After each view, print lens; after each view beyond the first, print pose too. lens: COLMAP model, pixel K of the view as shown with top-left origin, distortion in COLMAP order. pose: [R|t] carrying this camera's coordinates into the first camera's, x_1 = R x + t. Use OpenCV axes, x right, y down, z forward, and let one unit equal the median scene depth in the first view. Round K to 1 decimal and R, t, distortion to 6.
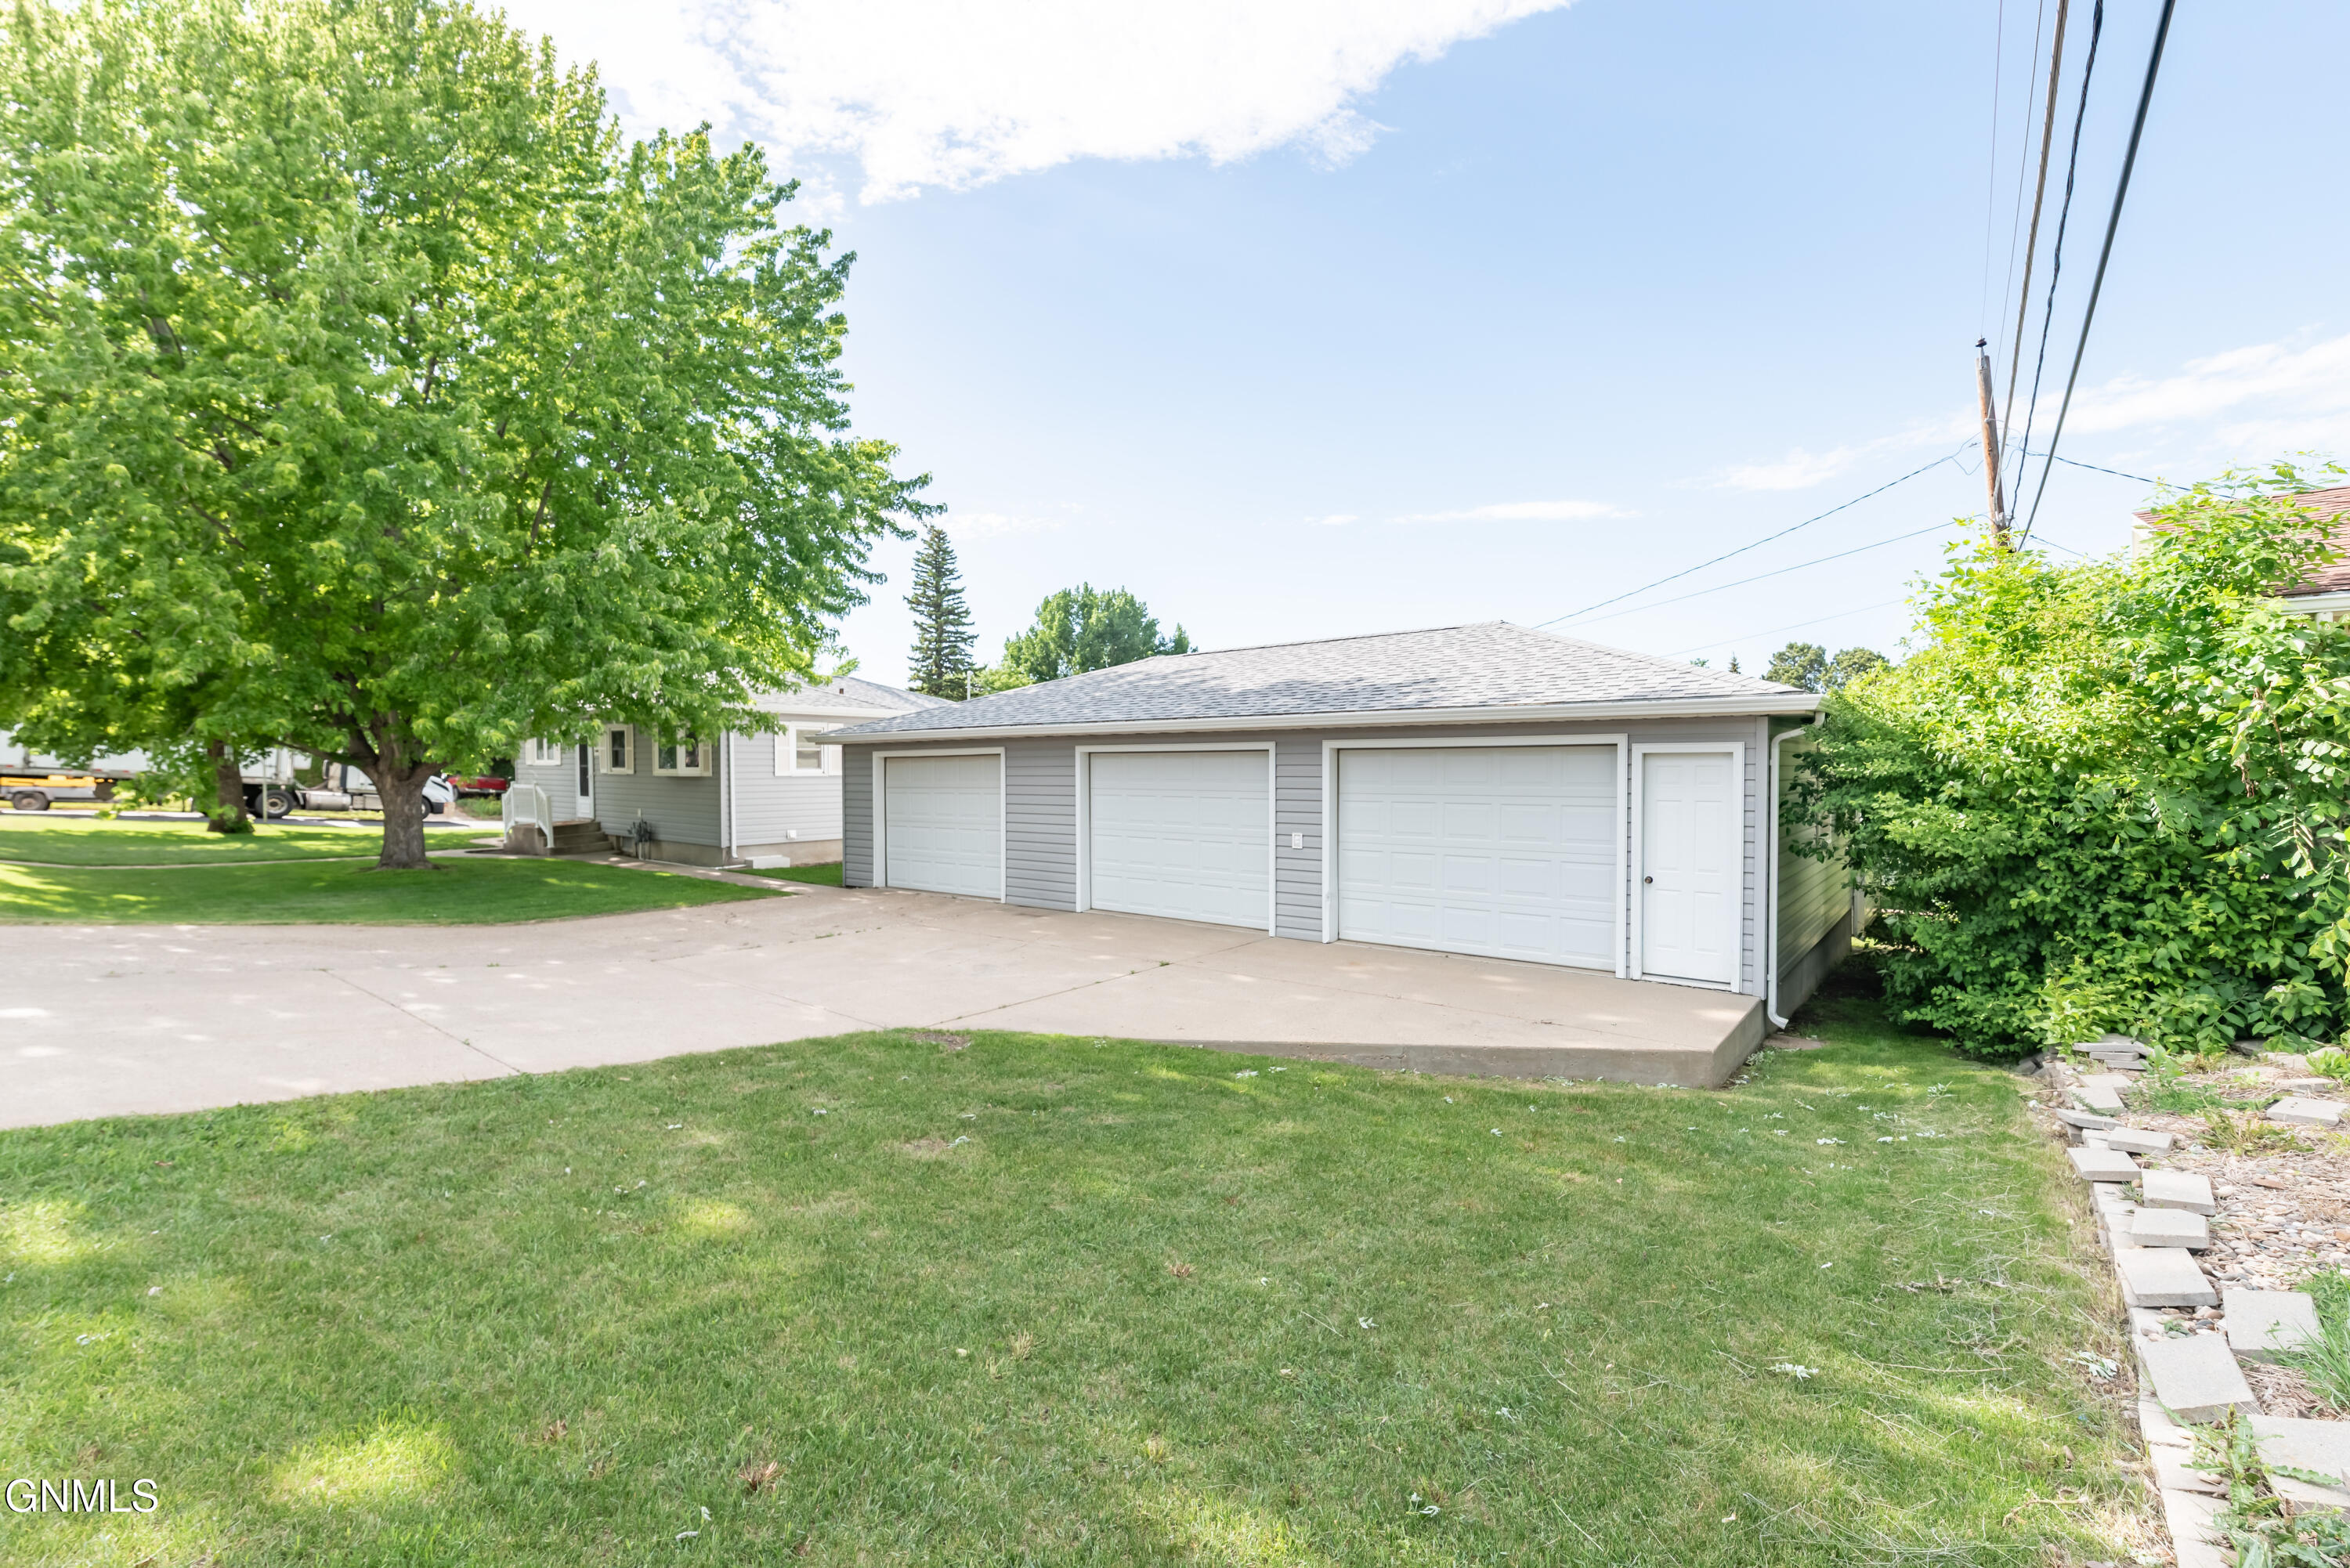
lens RADIAL K [[1009.0, 0, 1169.1], [0, 1009.0, 780.8], [0, 0, 1]] dist [-0.000539, -0.000641]
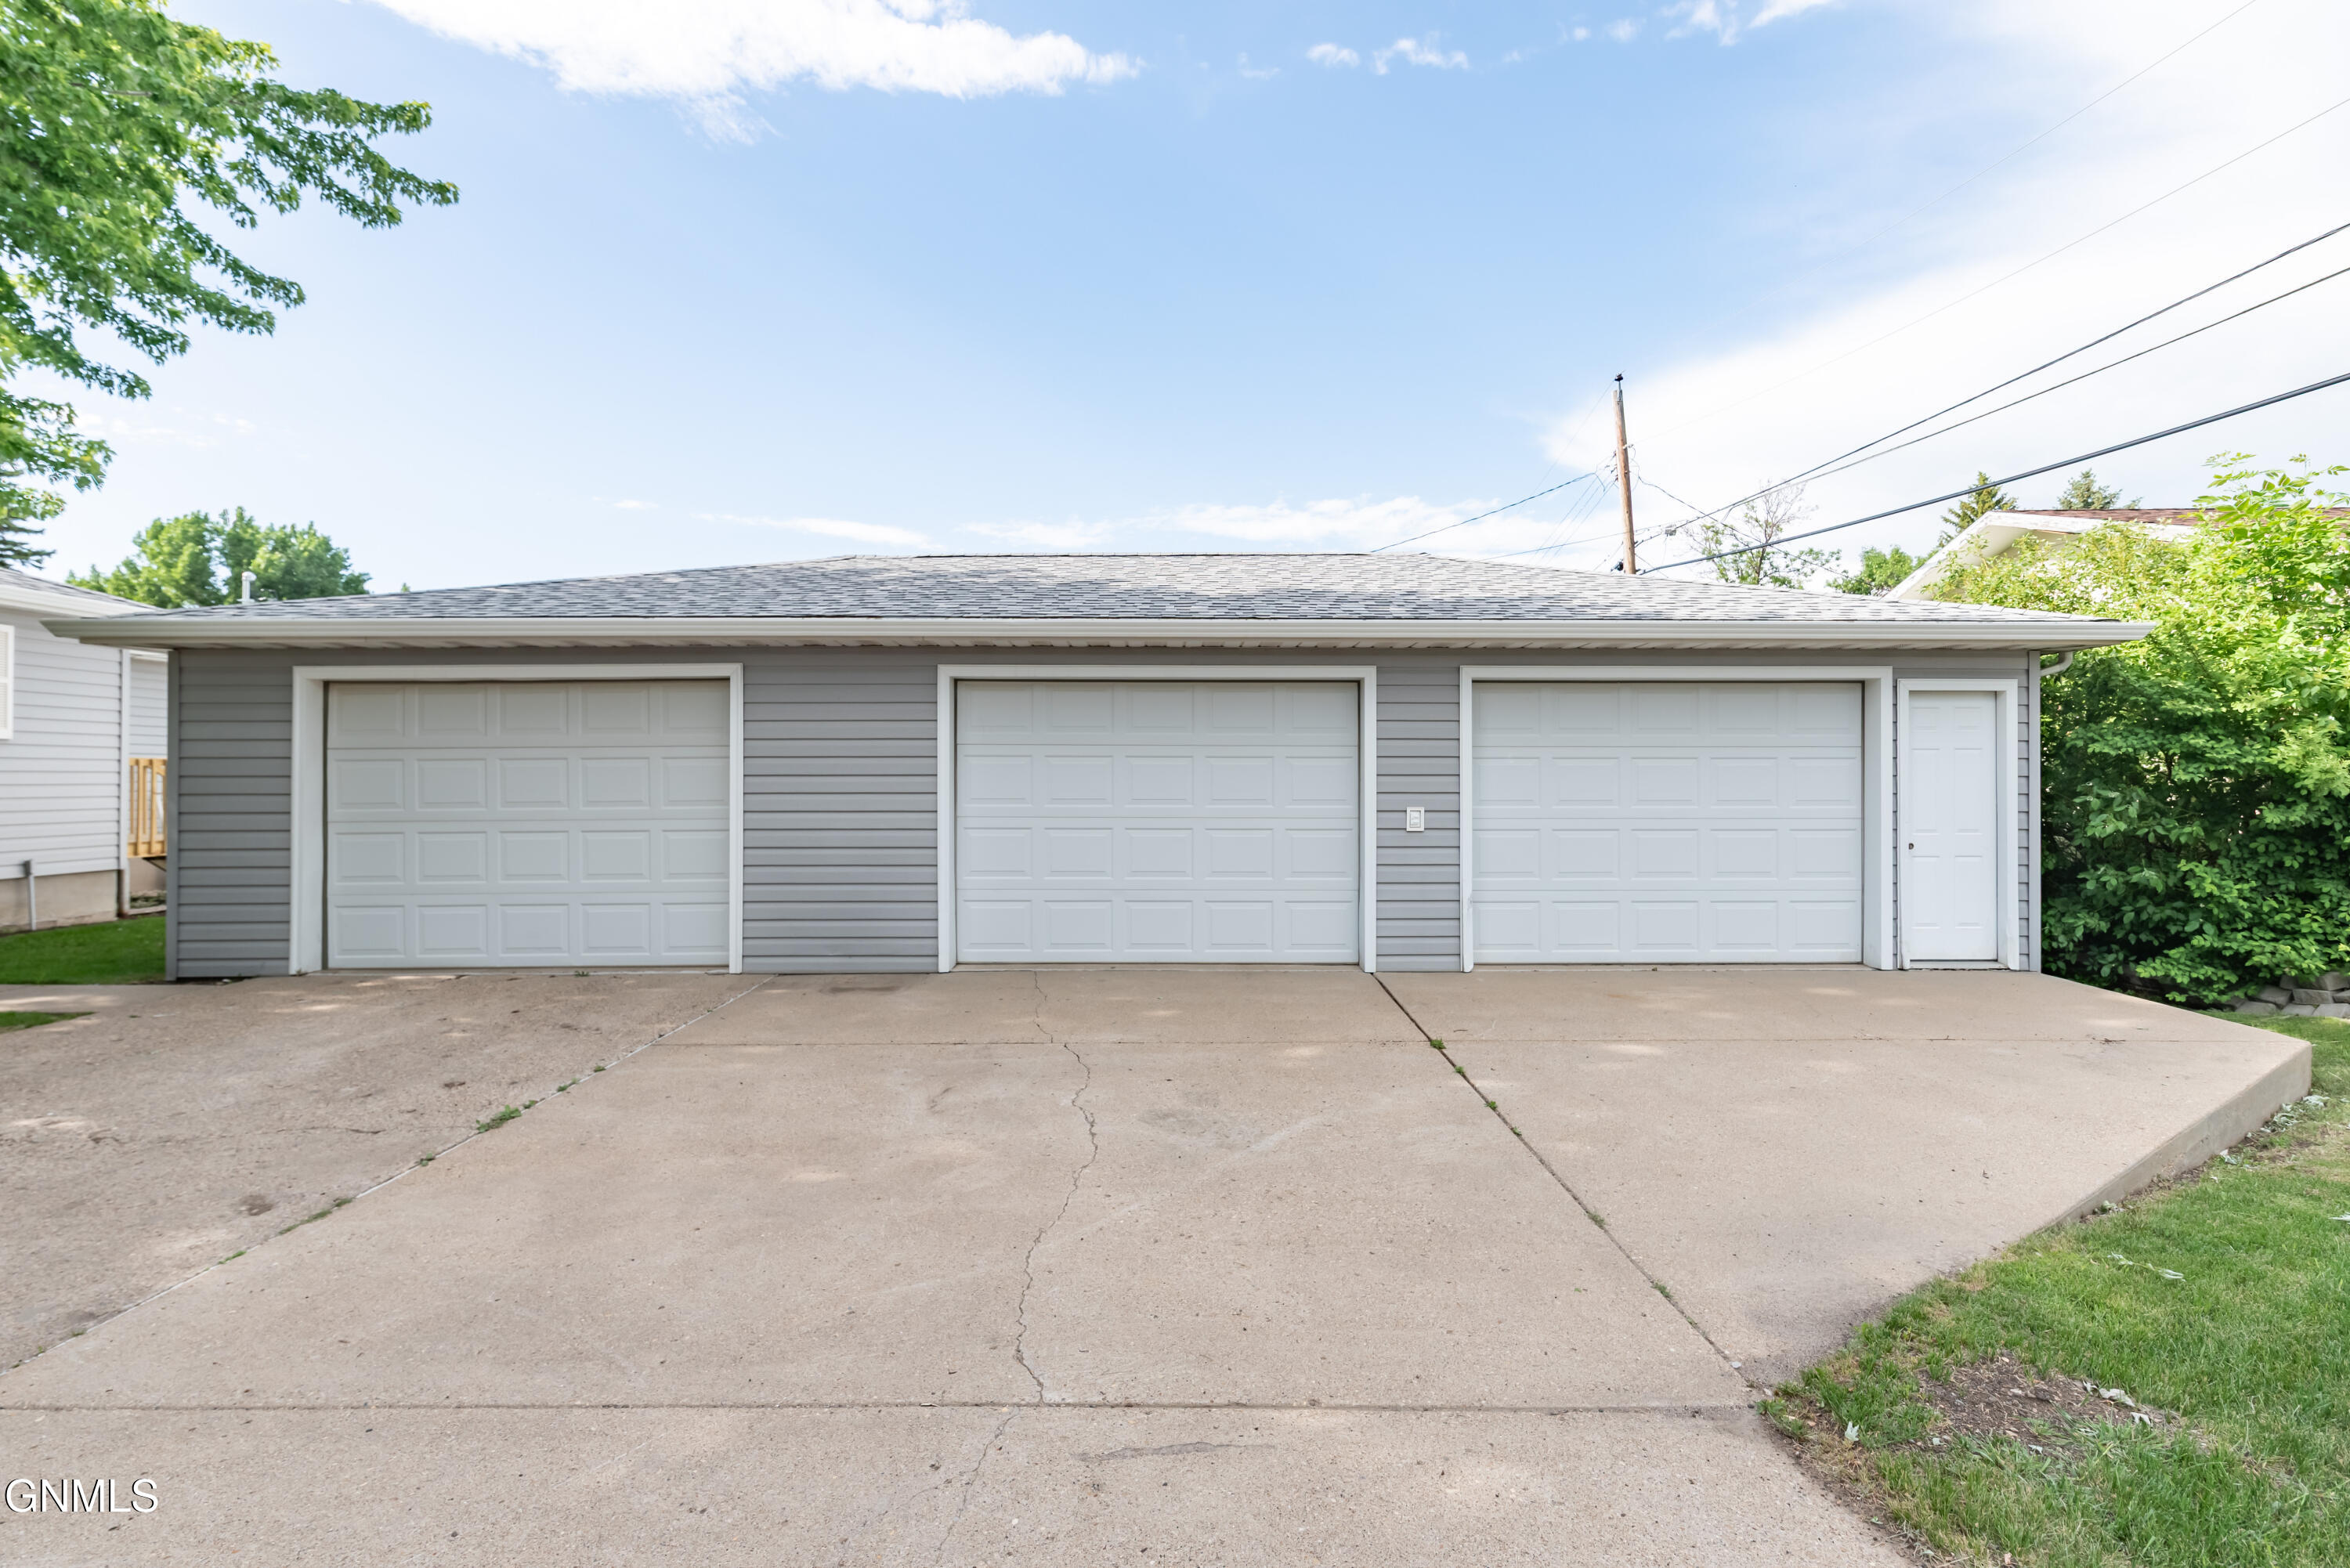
lens RADIAL K [[1009.0, 0, 1191.0], [0, 1009.0, 771.8], [0, 0, 1]] dist [-0.000539, -0.000641]
pose [[0.768966, 0.004550, 0.639273, -0.291176], [0.005344, 0.999894, -0.013546, 0.027016], [-0.639267, 0.013833, 0.768860, 0.436971]]
